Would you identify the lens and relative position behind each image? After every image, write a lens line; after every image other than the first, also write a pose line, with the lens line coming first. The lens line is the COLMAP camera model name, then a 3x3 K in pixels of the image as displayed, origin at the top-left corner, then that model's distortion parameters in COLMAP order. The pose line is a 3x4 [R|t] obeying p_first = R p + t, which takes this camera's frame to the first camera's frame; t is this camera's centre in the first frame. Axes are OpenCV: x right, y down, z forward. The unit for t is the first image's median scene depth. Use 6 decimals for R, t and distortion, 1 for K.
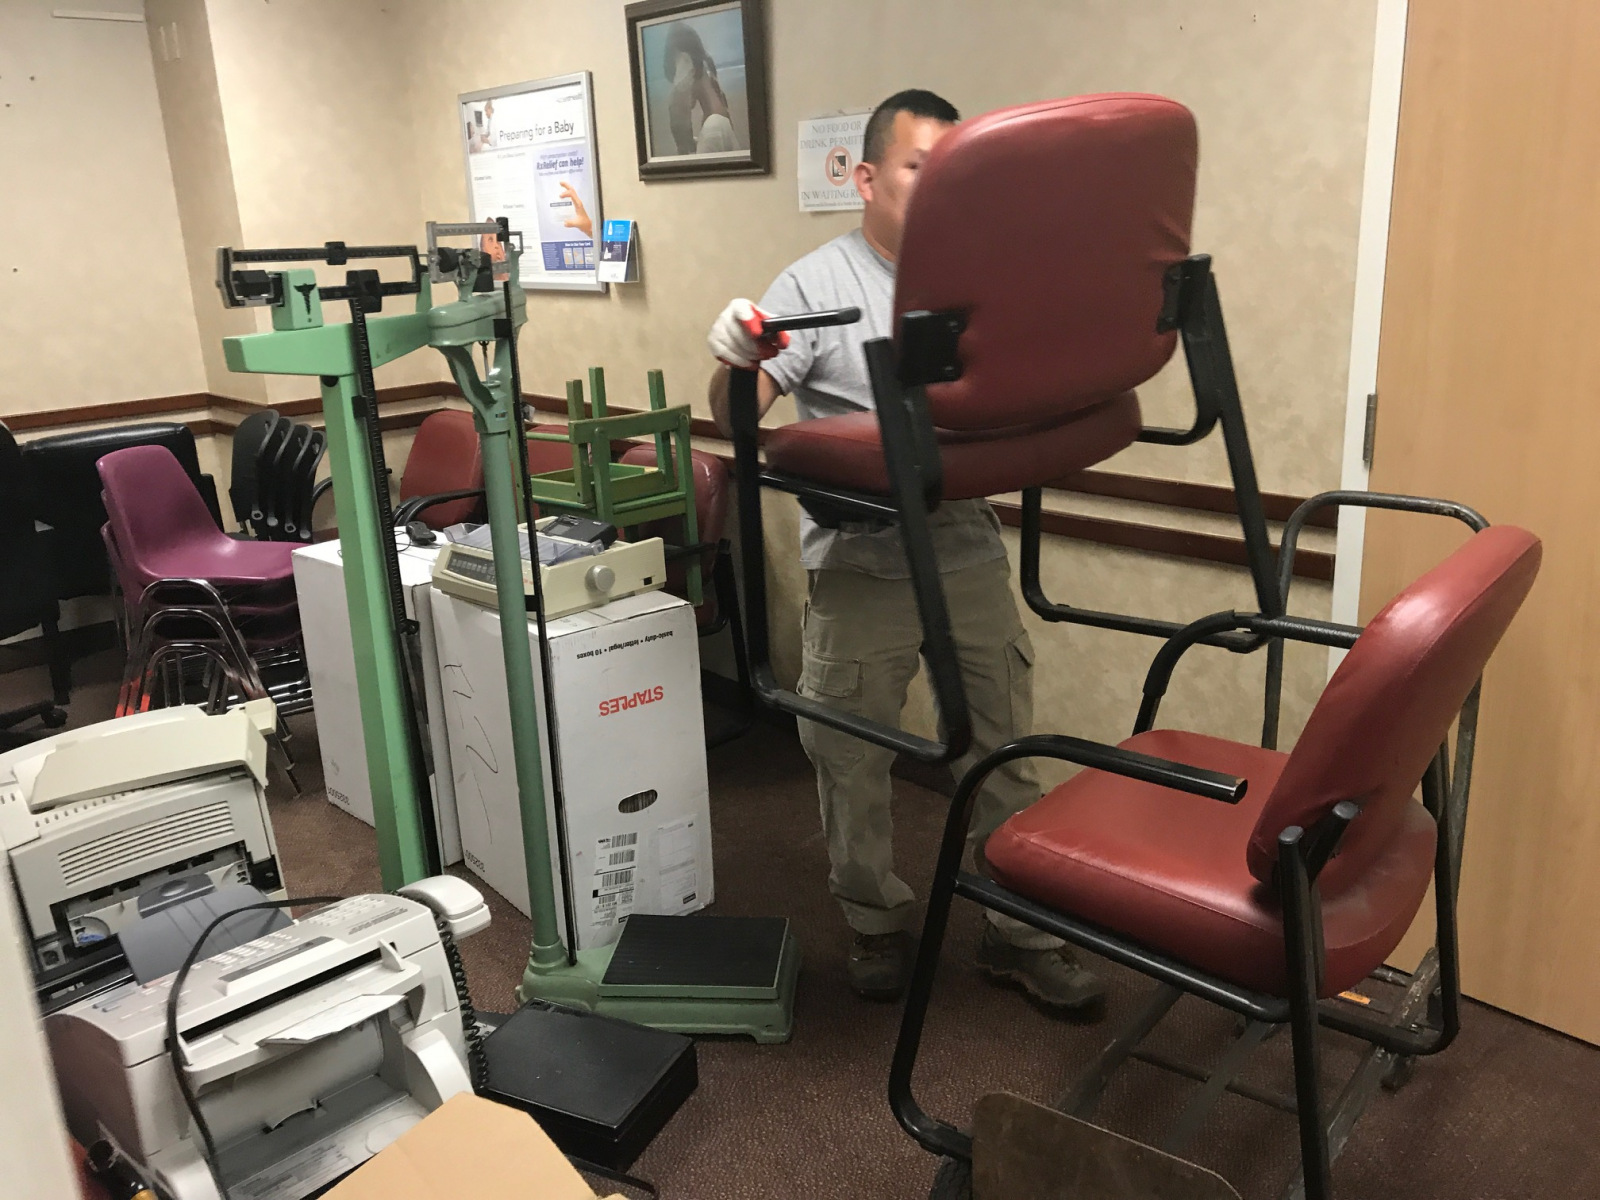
lens RADIAL K [[1350.5, 0, 800.0], [0, 1350.5, 600.0], [0, 0, 1]] dist [0.094240, -0.122369]
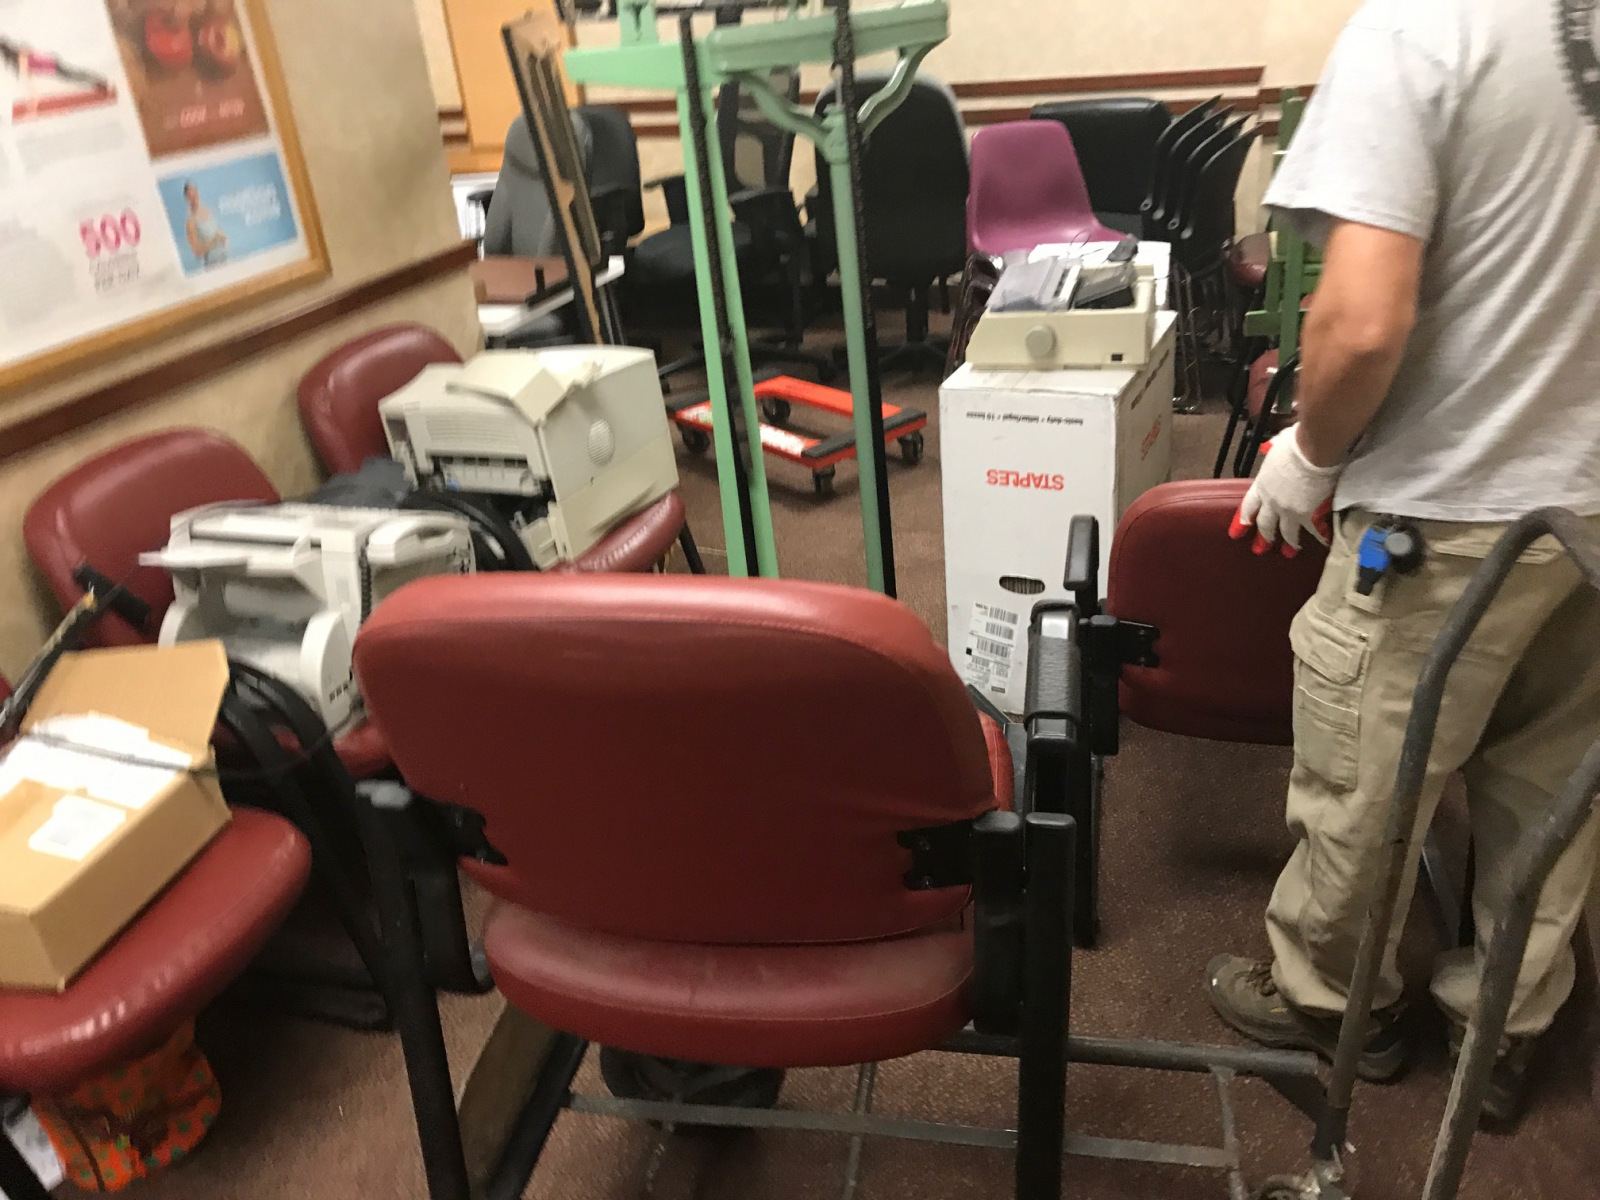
lens RADIAL K [[1342.7, 0, 821.2], [0, 1342.7, 608.7], [0, 0, 1]] dist [0.090241, -0.110981]
pose [[0.481057, 0.400572, -0.779824, 0.562108], [-0.189552, 0.915994, 0.353588, -0.143826], [0.855952, -0.022279, 0.516575, 0.399965]]
